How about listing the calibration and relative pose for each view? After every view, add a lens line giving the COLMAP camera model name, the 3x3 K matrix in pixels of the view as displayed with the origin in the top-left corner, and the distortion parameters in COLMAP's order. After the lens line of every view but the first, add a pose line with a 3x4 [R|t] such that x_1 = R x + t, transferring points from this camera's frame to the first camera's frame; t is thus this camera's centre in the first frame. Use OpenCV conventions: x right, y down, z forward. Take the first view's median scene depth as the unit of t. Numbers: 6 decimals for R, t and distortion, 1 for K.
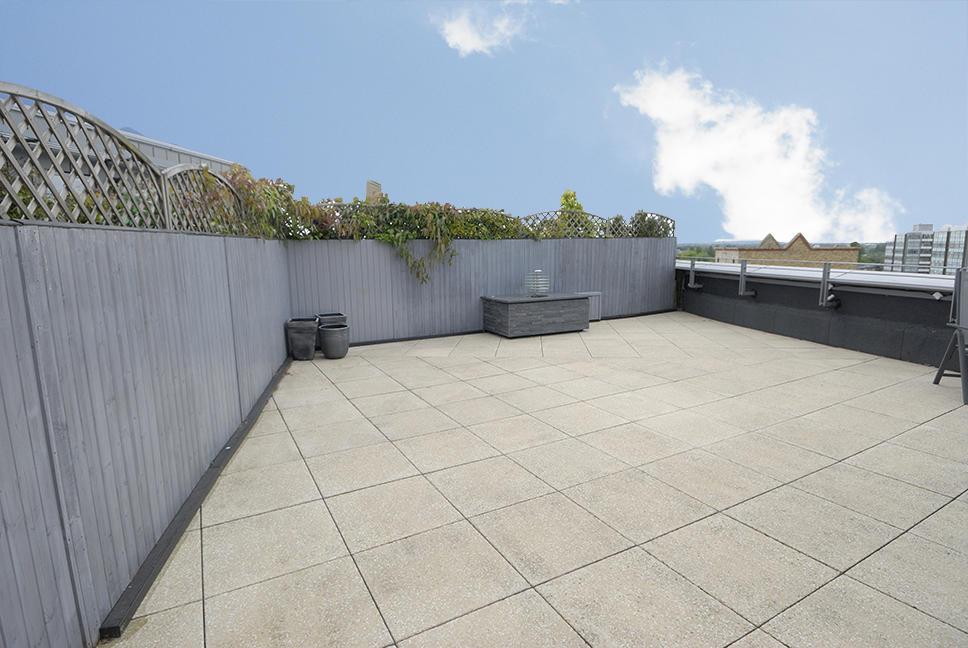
lens RADIAL K [[504.2, 0, 480.2], [0, 504.2, 326.7], [0, 0, 1]] dist [0.005351, -0.001495]
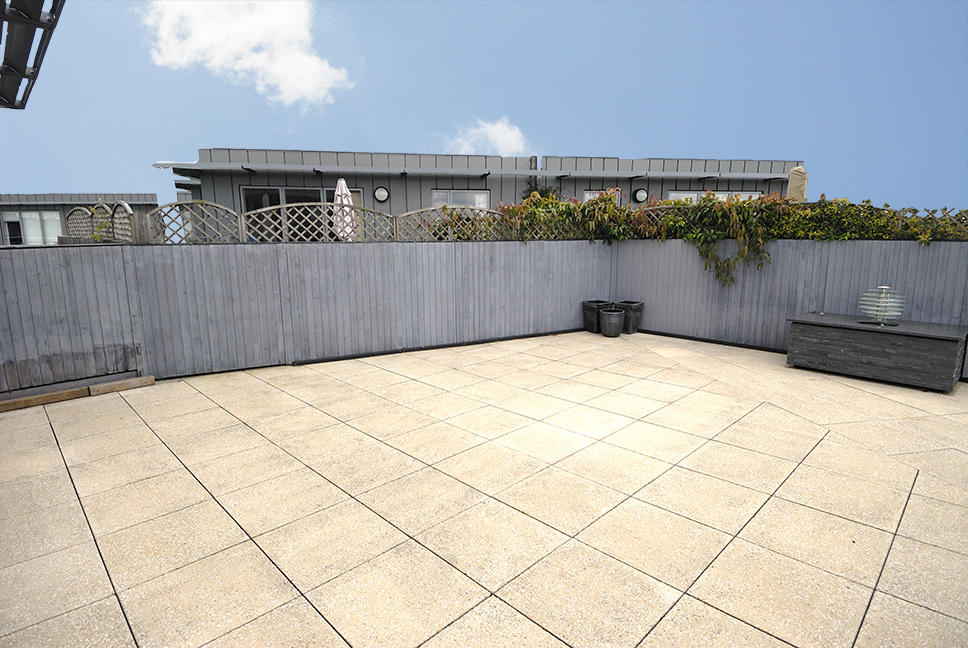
lens RADIAL K [[504.2, 0, 477.4], [0, 504.2, 321.4], [0, 0, 1]] dist [0.005351, -0.001495]
pose [[0.243208, 0.171775, -0.954643, 0.928599], [-0.151978, 0.978787, 0.137401, -0.108133], [0.957994, 0.111667, 0.264155, 0.419978]]
